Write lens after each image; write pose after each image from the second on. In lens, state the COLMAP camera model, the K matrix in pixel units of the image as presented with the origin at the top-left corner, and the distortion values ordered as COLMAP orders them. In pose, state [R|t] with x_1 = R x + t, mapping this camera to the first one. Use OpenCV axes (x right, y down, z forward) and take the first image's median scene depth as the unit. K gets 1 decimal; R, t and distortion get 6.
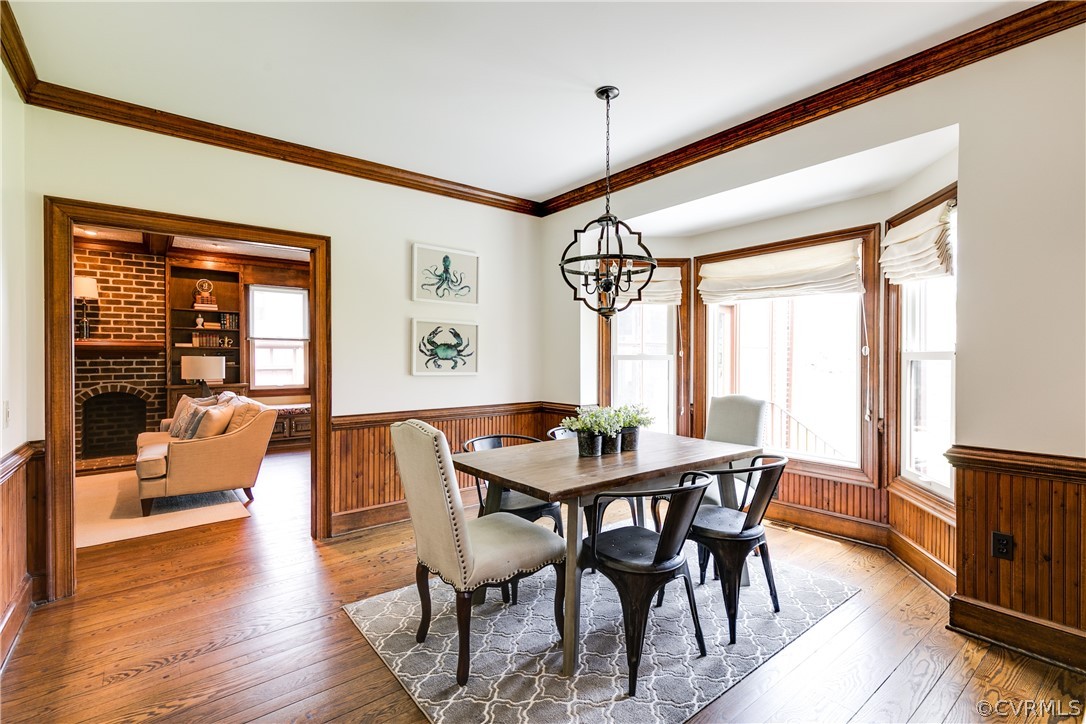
lens RADIAL K [[494.5, 0, 546.0], [0, 494.5, 364.4], [0, 0, 1]] dist [0.003681, -0.000178]
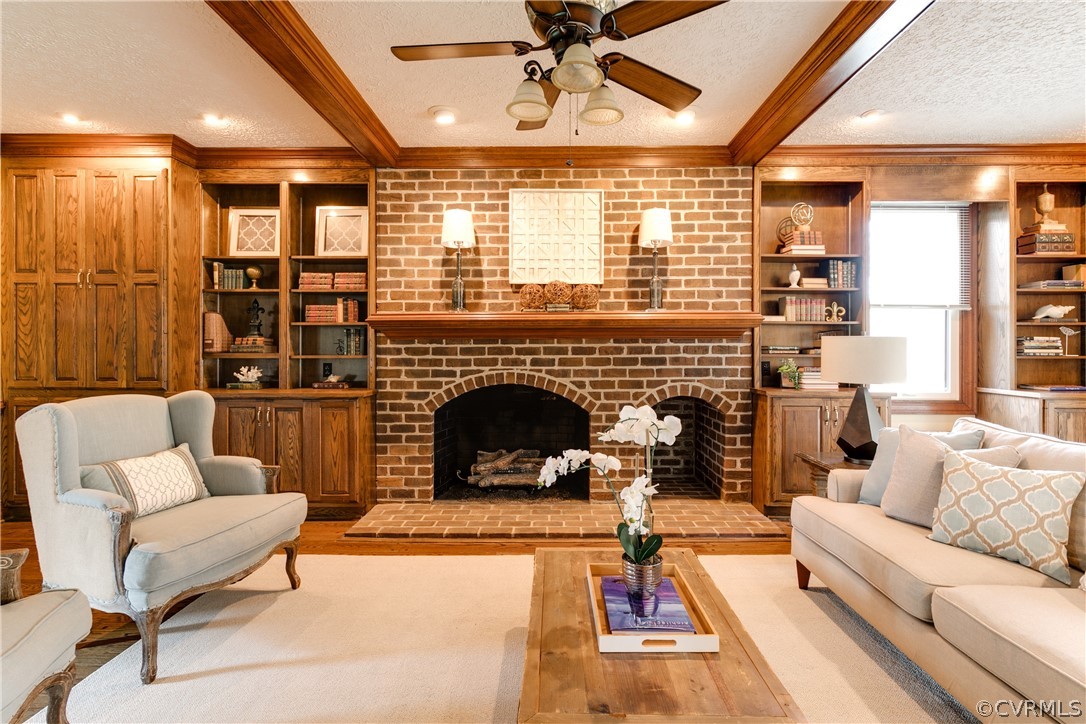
lens RADIAL K [[494.5, 0, 543.5], [0, 494.5, 352.7], [0, 0, 1]] dist [0.003681, -0.000178]
pose [[0.771015, 0.008602, -0.636758, -0.599190], [-0.010390, 0.999946, 0.000928, 0.002818], [0.636732, 0.005901, 0.771063, 0.405843]]
